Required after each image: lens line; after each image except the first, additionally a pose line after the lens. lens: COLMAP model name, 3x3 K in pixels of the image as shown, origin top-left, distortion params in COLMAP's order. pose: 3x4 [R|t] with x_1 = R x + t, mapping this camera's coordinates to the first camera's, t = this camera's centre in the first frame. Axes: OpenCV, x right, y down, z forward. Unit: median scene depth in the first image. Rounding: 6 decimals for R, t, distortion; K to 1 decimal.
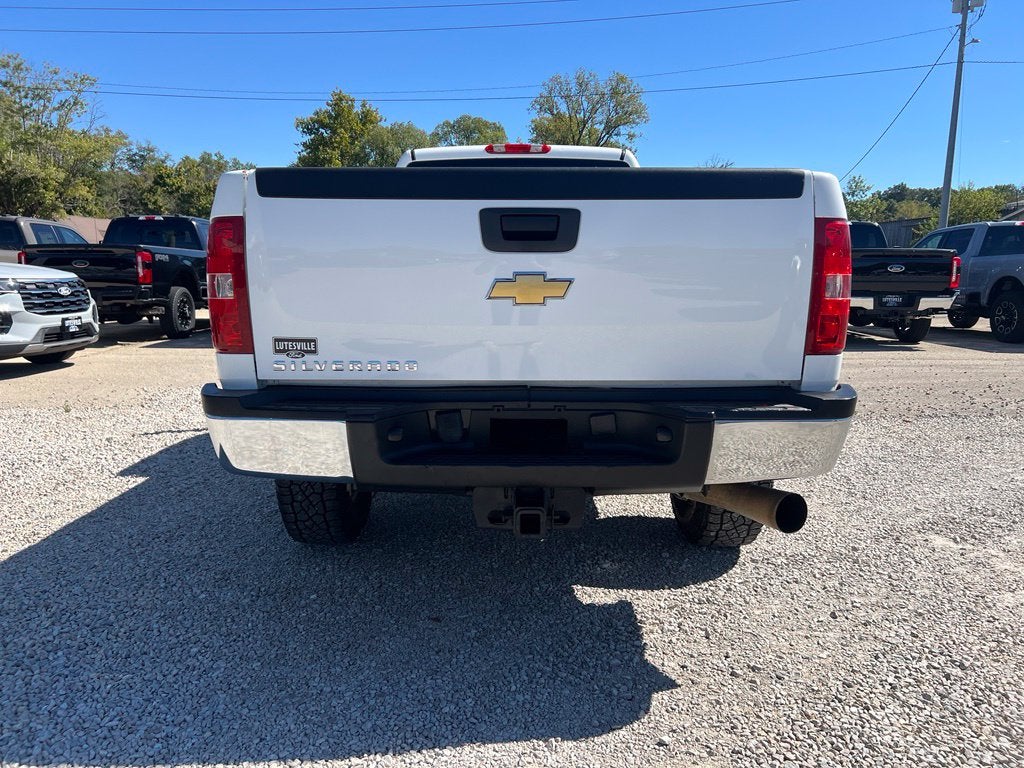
lens RADIAL K [[773.1, 0, 512.0], [0, 773.1, 384.0], [0, 0, 1]] dist [0.041621, -0.033534]
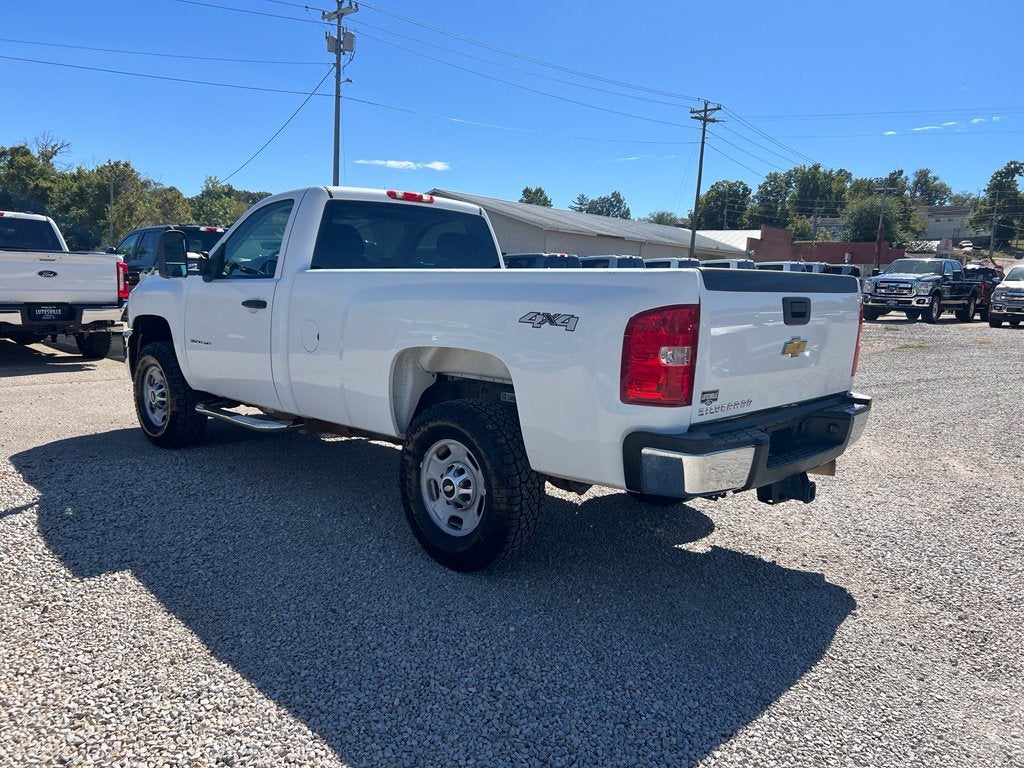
lens RADIAL K [[773.1, 0, 512.0], [0, 773.1, 384.0], [0, 0, 1]] dist [0.041621, -0.033534]
pose [[0.694476, -0.078354, 0.715237, -0.703948], [0.073309, 0.996585, 0.037995, -0.069622], [-0.715772, 0.026047, 0.697848, 0.136773]]
